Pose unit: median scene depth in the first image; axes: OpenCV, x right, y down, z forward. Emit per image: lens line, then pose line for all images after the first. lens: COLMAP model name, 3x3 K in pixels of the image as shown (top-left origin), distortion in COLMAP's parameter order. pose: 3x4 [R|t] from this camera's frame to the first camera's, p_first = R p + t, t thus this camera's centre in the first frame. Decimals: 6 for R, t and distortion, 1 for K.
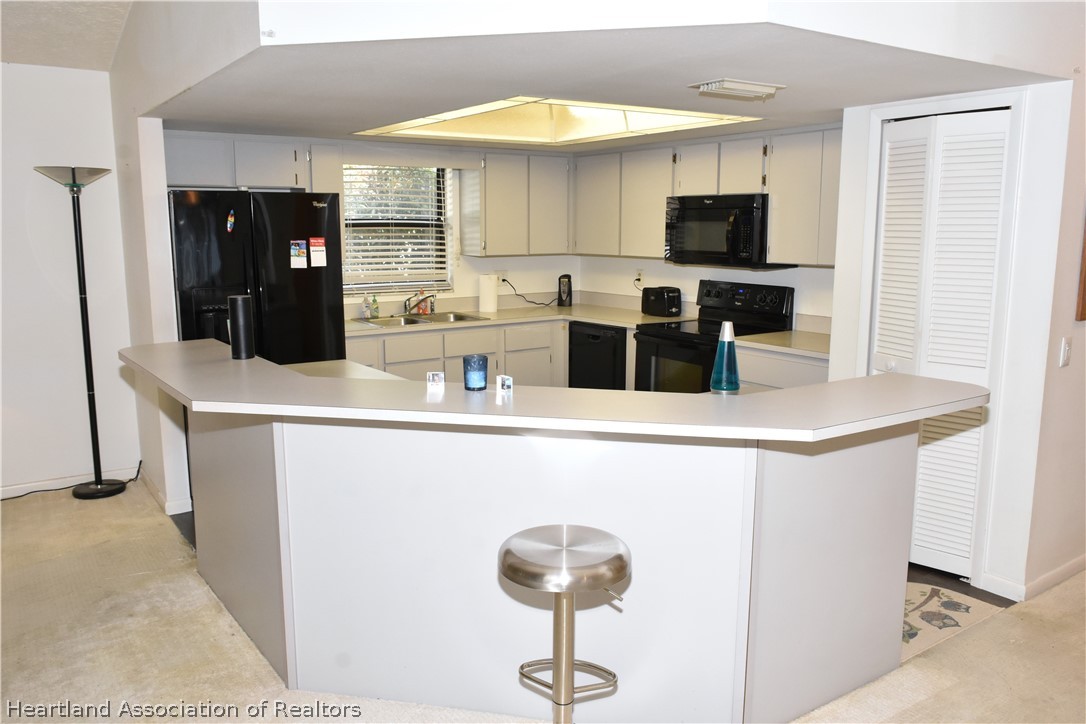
lens RADIAL K [[838.2, 0, 543.0], [0, 838.2, 362.0], [0, 0, 1]] dist [-0.007633, 0.000984]
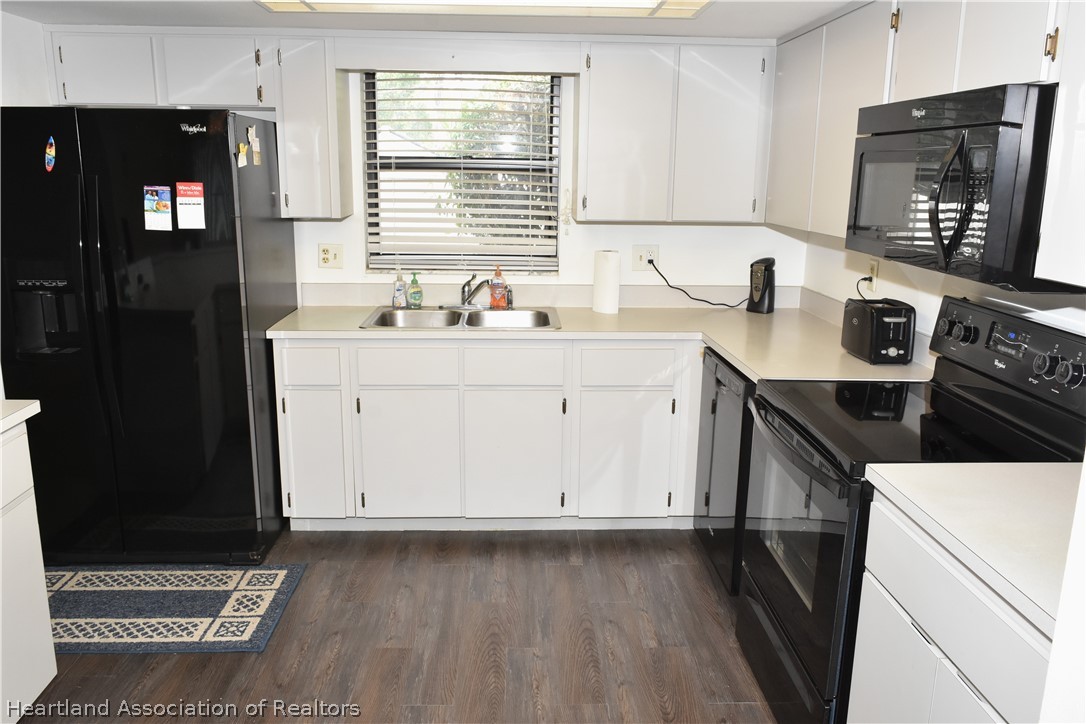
lens RADIAL K [[838.2, 0, 543.0], [0, 838.2, 362.0], [0, 0, 1]] dist [-0.007633, 0.000984]
pose [[0.840063, 0.131985, -0.526188, 0.260707], [-0.100915, 0.991042, 0.087475, -0.084340], [0.533020, -0.020384, 0.845857, 0.529873]]
